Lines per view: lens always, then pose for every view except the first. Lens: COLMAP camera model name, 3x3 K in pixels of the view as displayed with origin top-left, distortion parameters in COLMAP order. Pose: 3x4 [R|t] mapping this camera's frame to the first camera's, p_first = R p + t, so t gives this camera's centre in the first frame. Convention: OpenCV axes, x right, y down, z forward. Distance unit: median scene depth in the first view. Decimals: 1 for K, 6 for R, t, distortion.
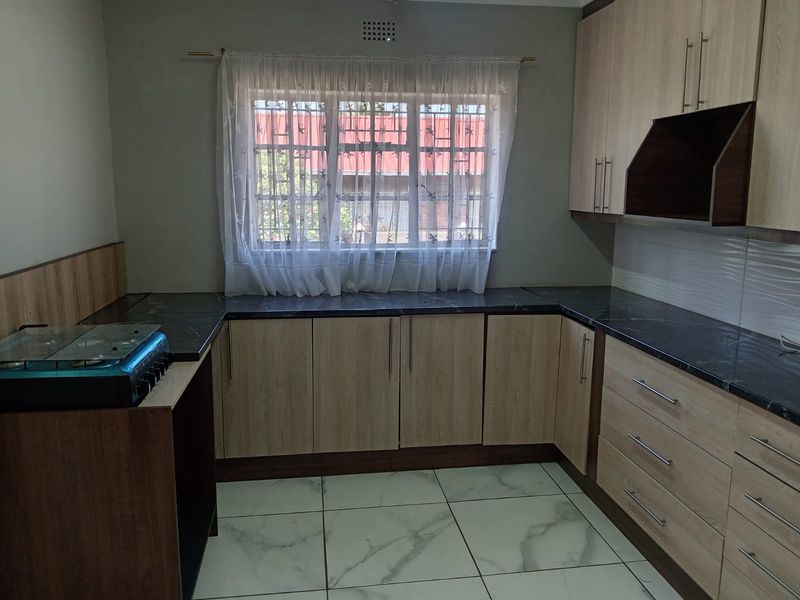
lens RADIAL K [[635.3, 0, 395.2], [0, 635.3, 298.4], [0, 0, 1]] dist [0.028771, -0.066865]
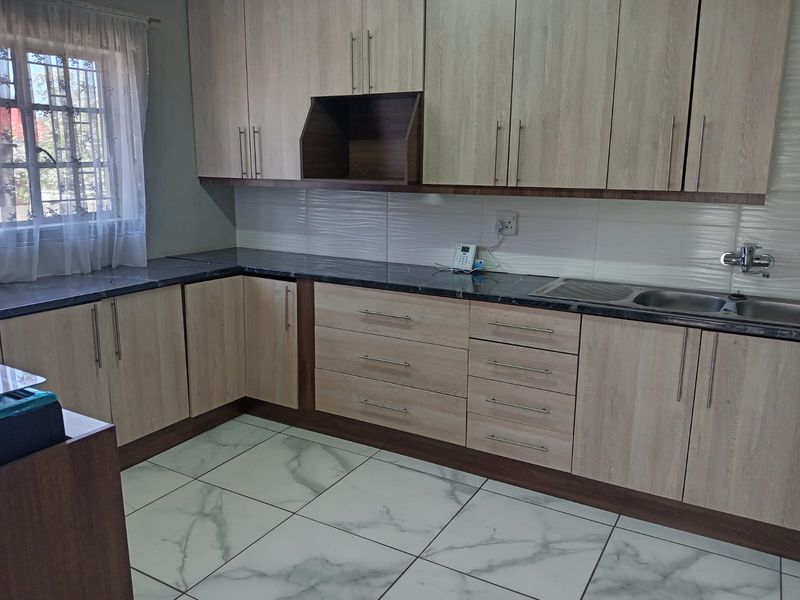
lens RADIAL K [[635.3, 0, 400.4], [0, 635.3, 304.3], [0, 0, 1]] dist [0.028771, -0.066865]
pose [[0.608978, -0.167441, 0.775312, -0.427801], [0.129829, 0.985324, 0.110821, -0.010112], [-0.782489, 0.033171, 0.621780, 0.136150]]
